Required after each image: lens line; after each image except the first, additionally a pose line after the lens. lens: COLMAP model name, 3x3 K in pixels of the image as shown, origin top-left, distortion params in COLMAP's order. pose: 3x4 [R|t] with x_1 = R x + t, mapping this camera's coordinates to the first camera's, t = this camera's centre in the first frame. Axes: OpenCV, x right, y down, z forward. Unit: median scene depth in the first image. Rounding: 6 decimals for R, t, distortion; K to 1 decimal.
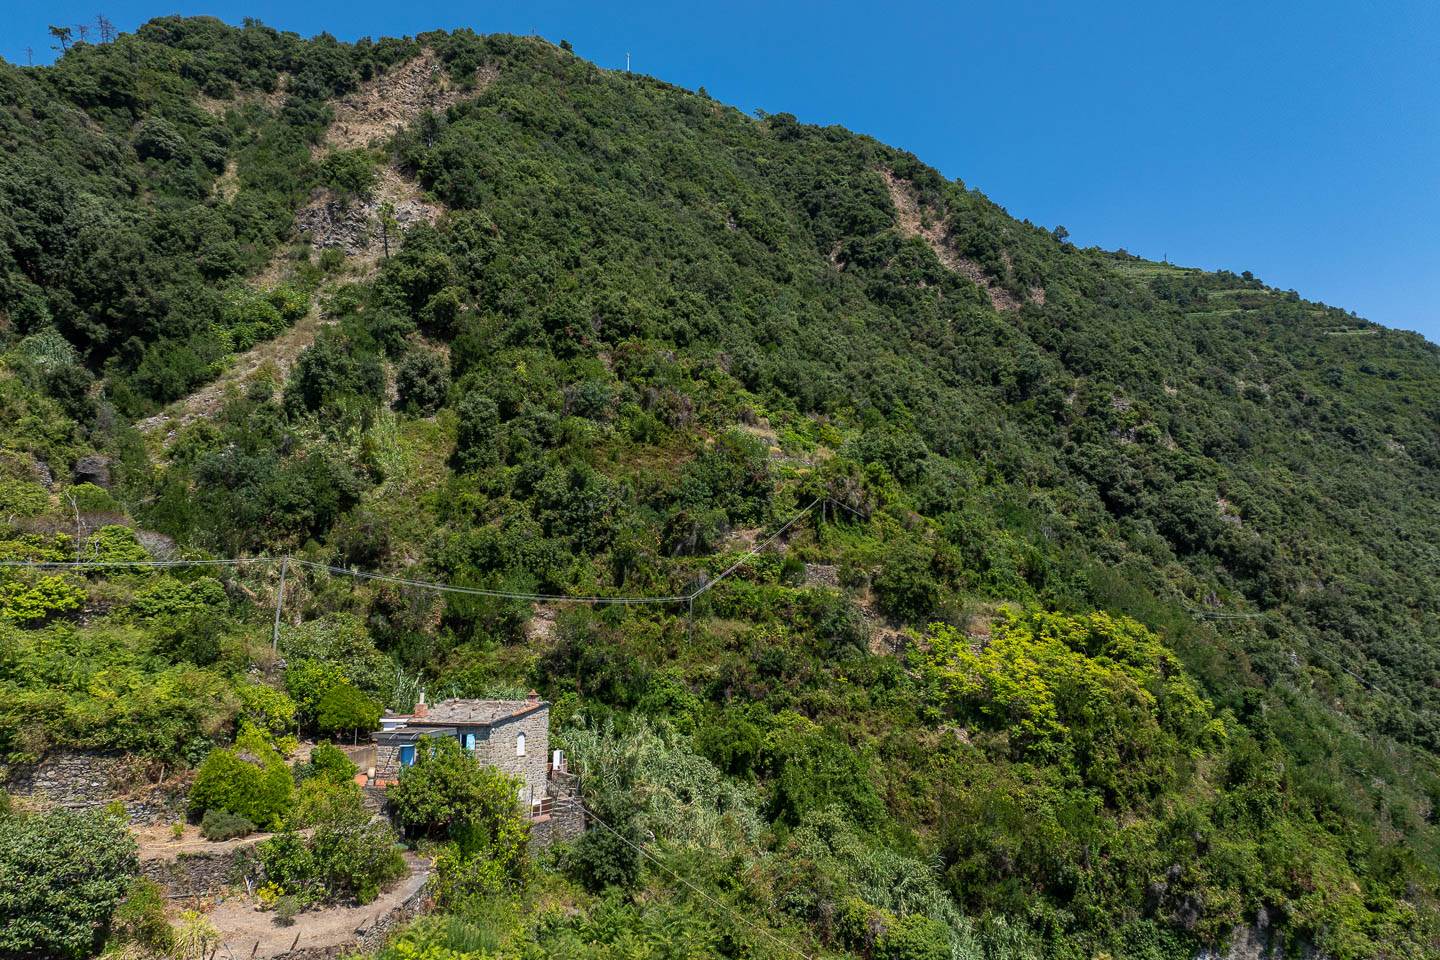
lens RADIAL K [[1005.1, 0, 717.8], [0, 1005.1, 470.9], [0, 0, 1]] dist [-0.031350, -0.005875]
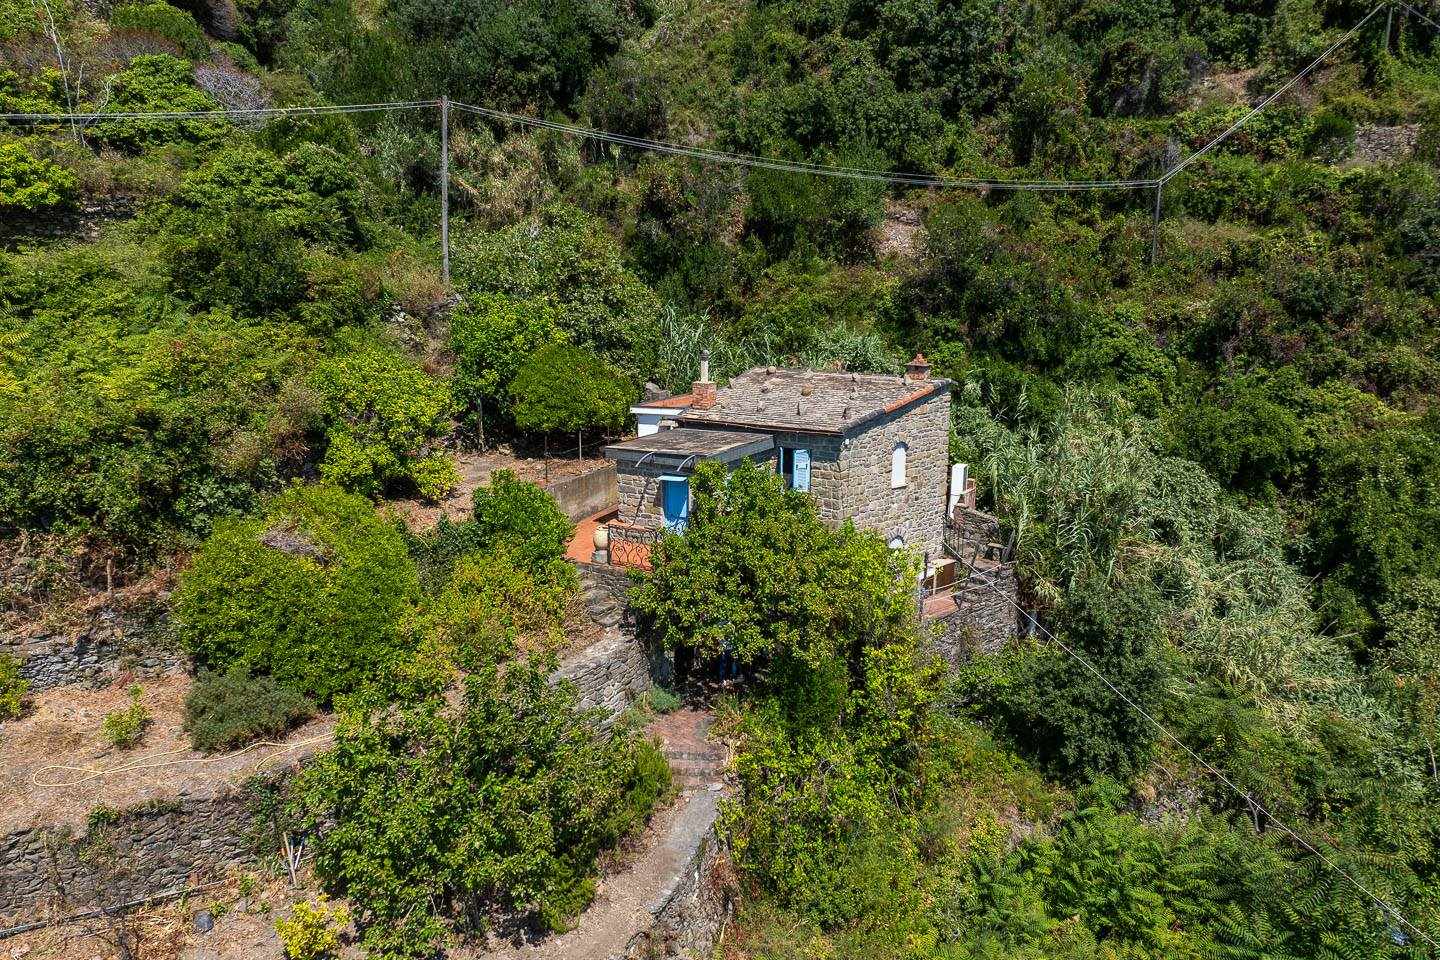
lens RADIAL K [[1005.1, 0, 721.4], [0, 1005.1, 474.6], [0, 0, 1]] dist [-0.031350, -0.005875]
pose [[0.955932, 0.058598, -0.287682, -0.101199], [0.052311, 0.930204, 0.363296, 0.067024], [0.288891, -0.362335, 0.886146, 0.390773]]
